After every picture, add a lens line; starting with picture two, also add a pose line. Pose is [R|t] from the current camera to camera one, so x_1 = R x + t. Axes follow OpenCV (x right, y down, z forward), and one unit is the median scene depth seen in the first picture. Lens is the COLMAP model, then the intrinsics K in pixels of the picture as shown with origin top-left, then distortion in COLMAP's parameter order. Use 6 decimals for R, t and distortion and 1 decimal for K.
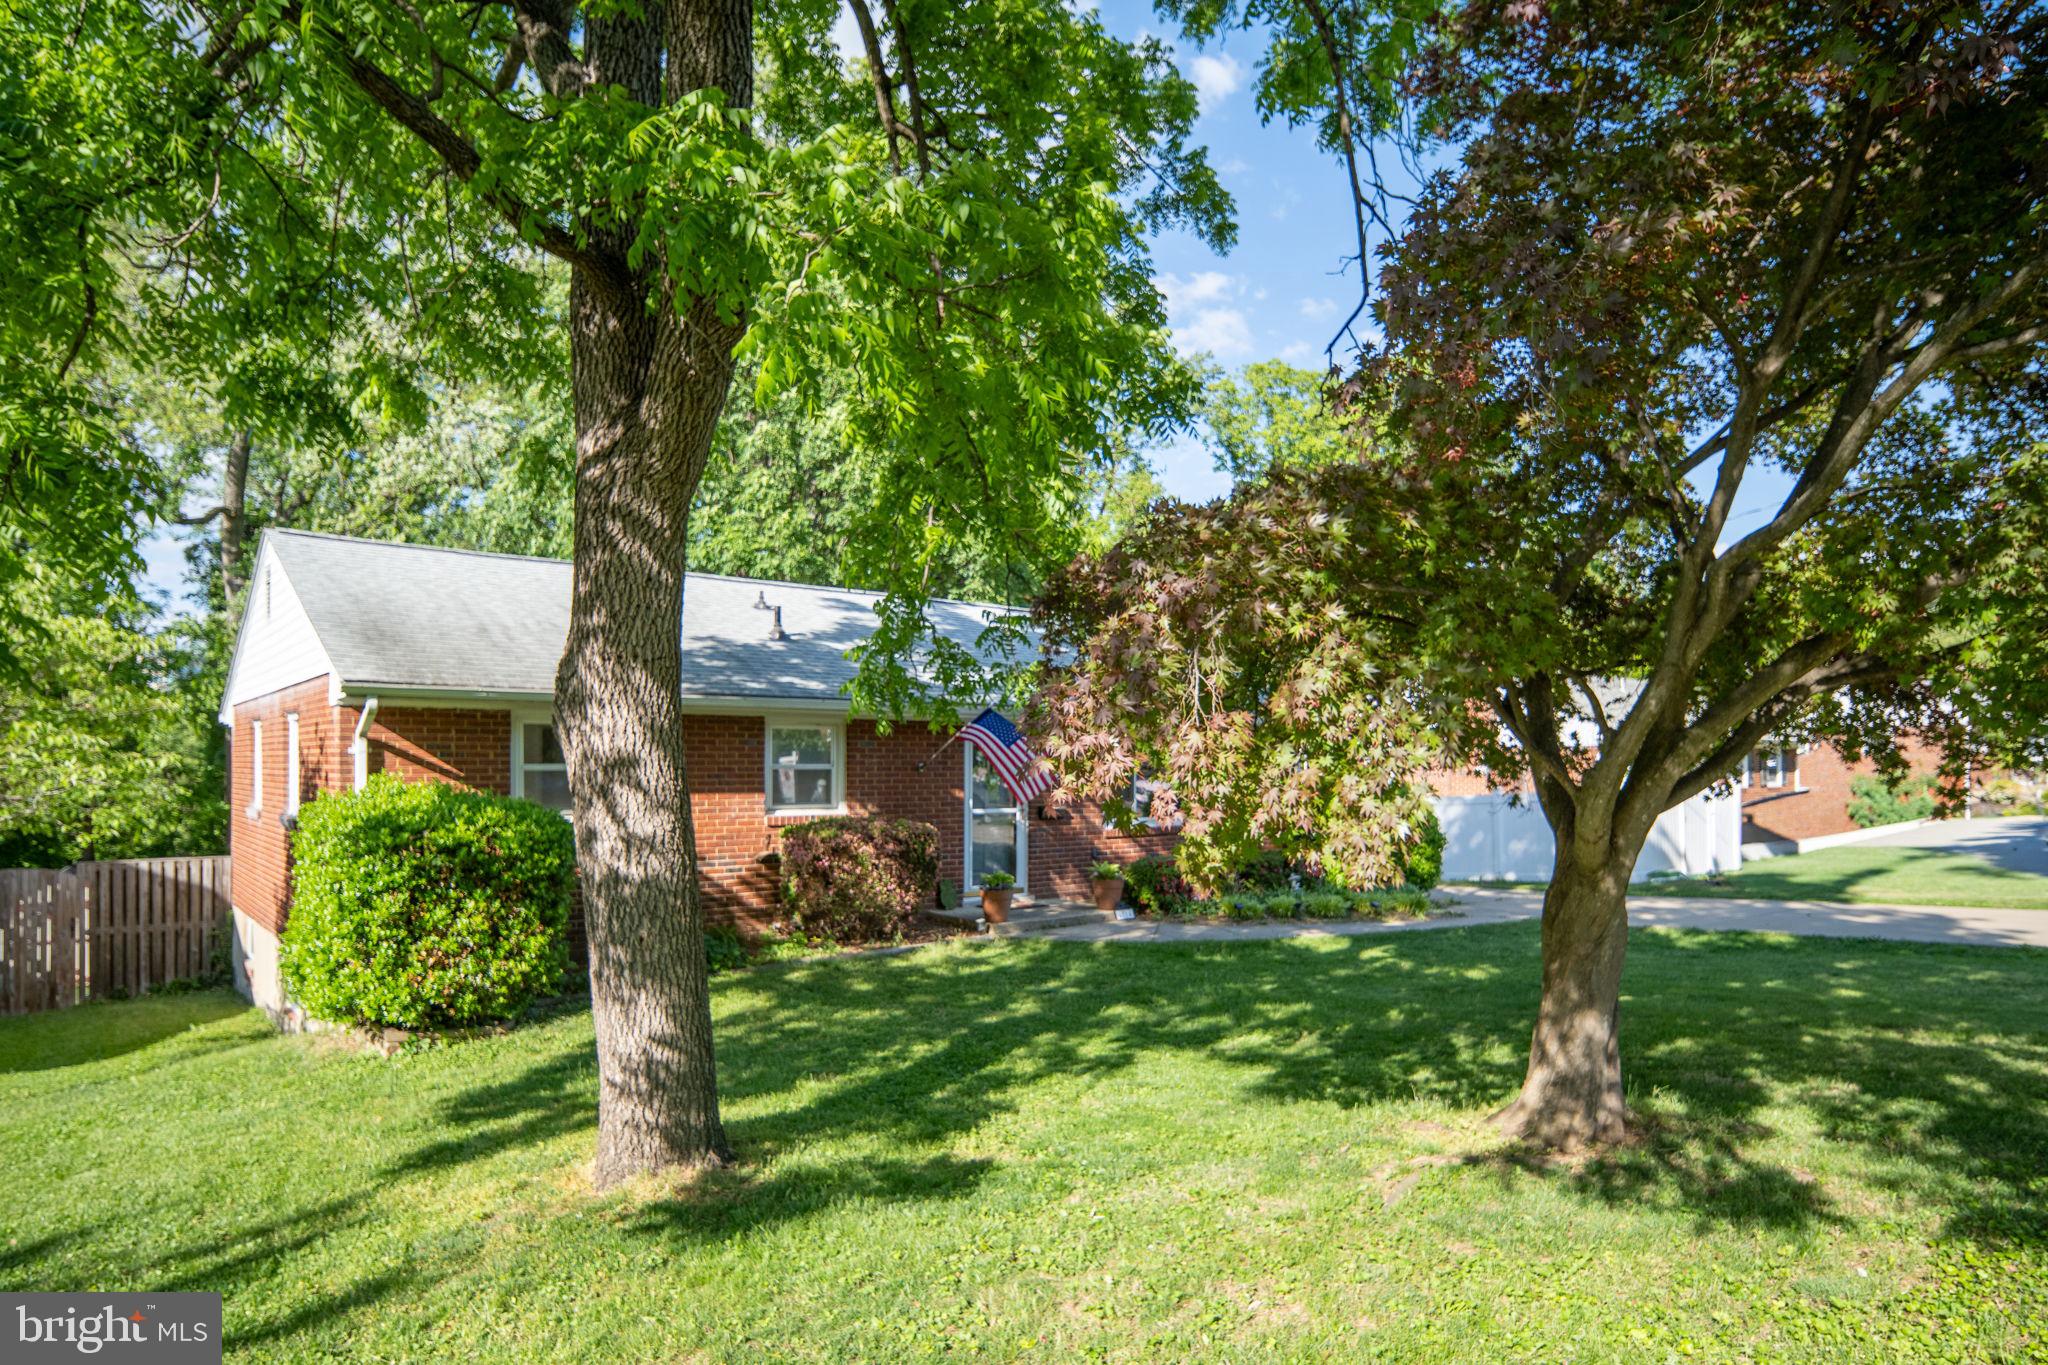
lens RADIAL K [[1147.0, 0, 1025.9], [0, 1147.0, 730.5], [0, 0, 1]] dist [0.001997, 0.000835]
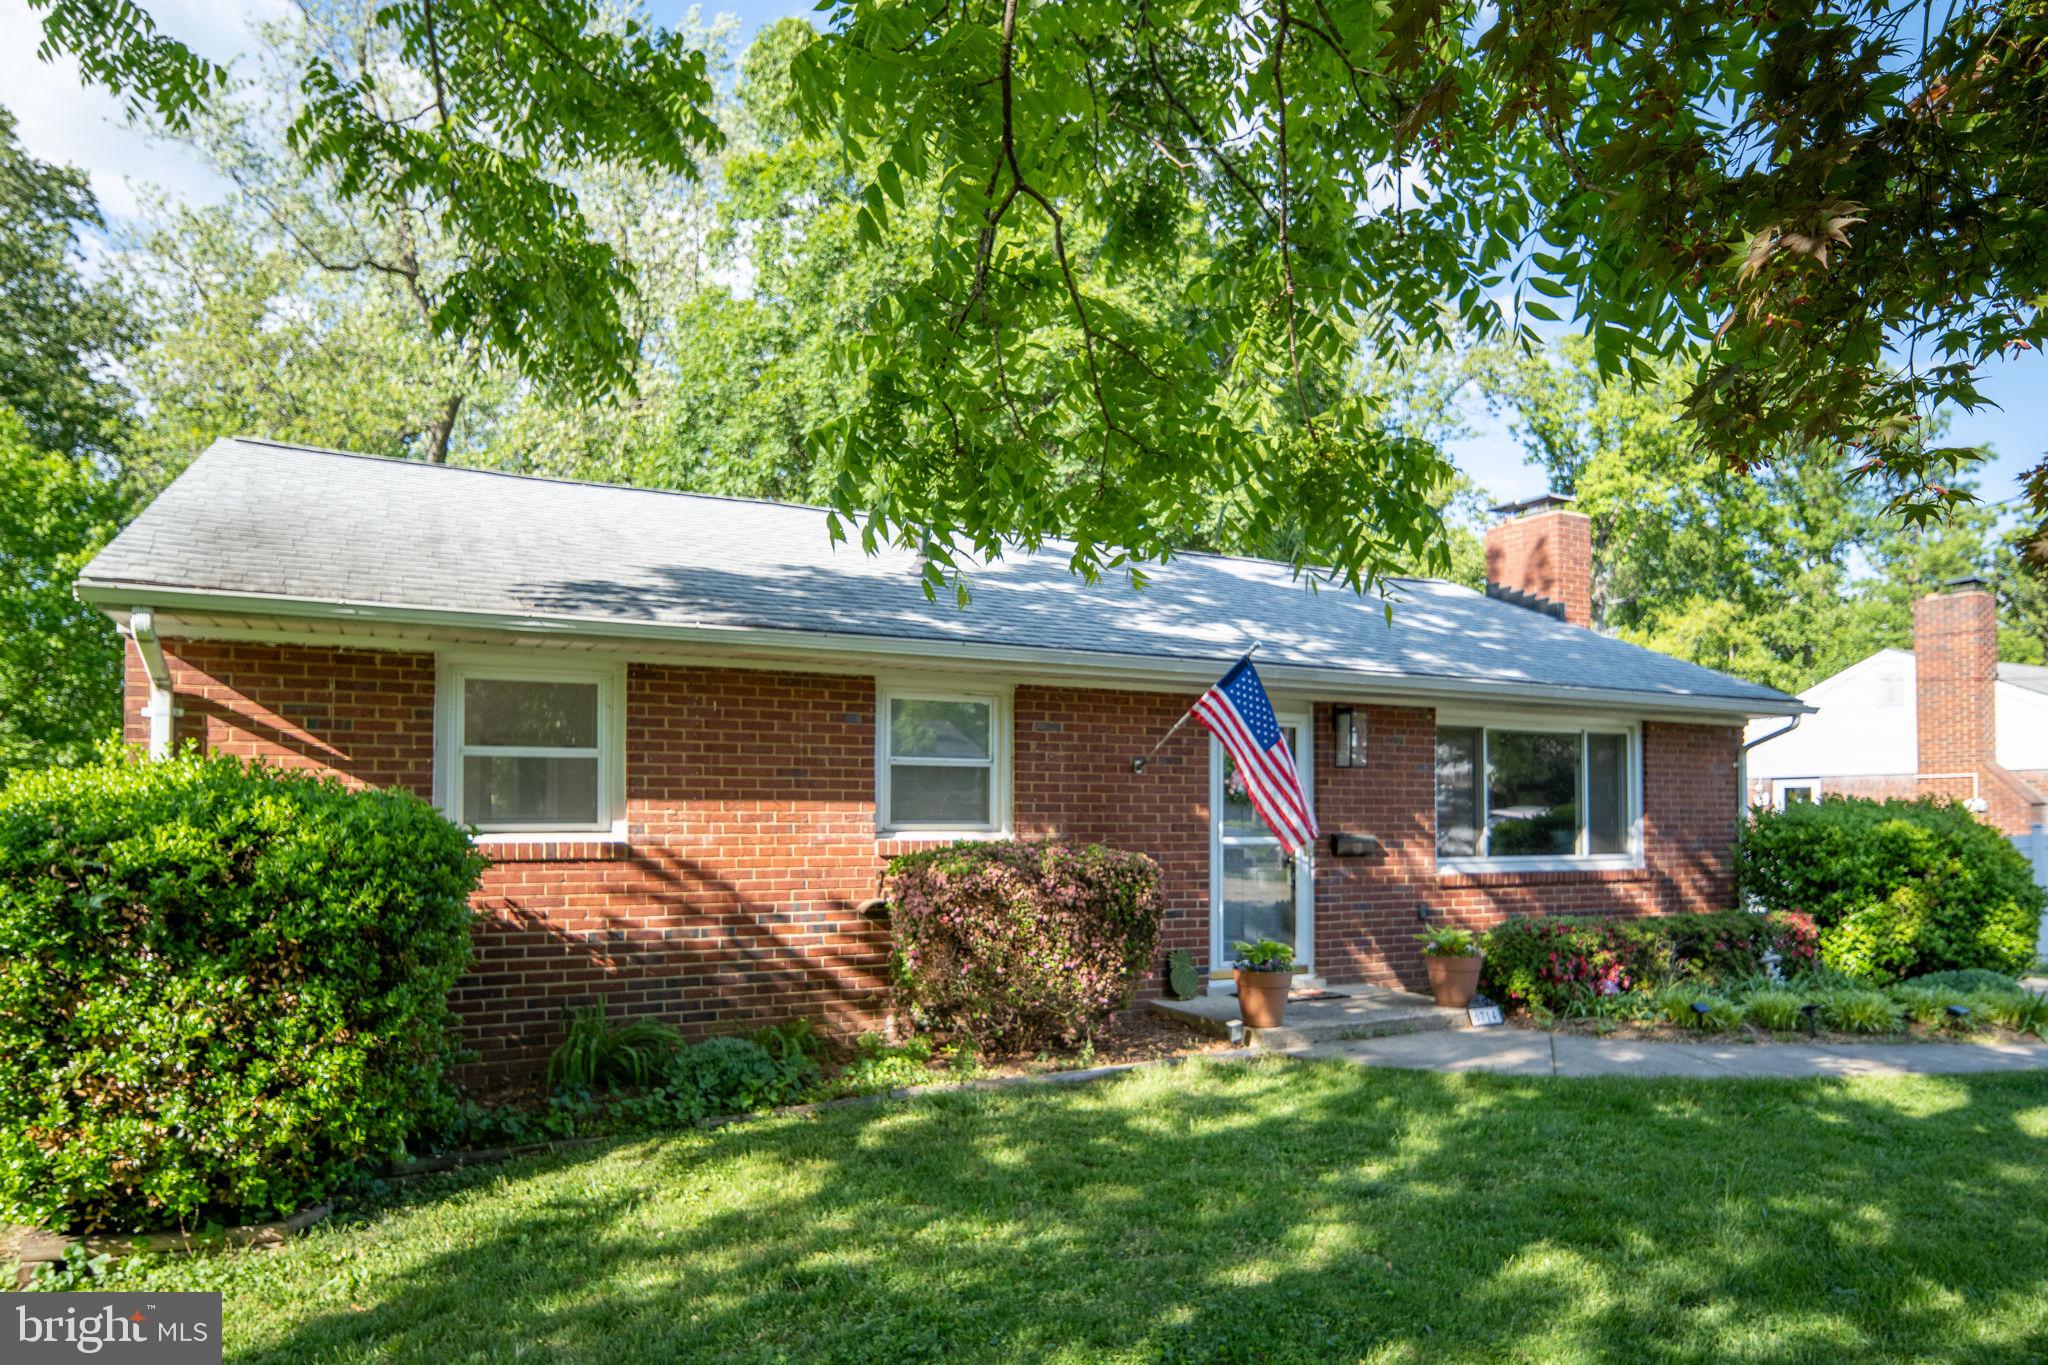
lens RADIAL K [[1211.0, 0, 1059.3], [0, 1211.0, 751.4], [0, 0, 1]] dist [0.001646, 0.001994]
pose [[0.981032, -0.011383, -0.193510, -0.007030], [0.005742, 0.999543, -0.029688, 0.049200], [0.193759, 0.028014, 0.980649, 0.404154]]
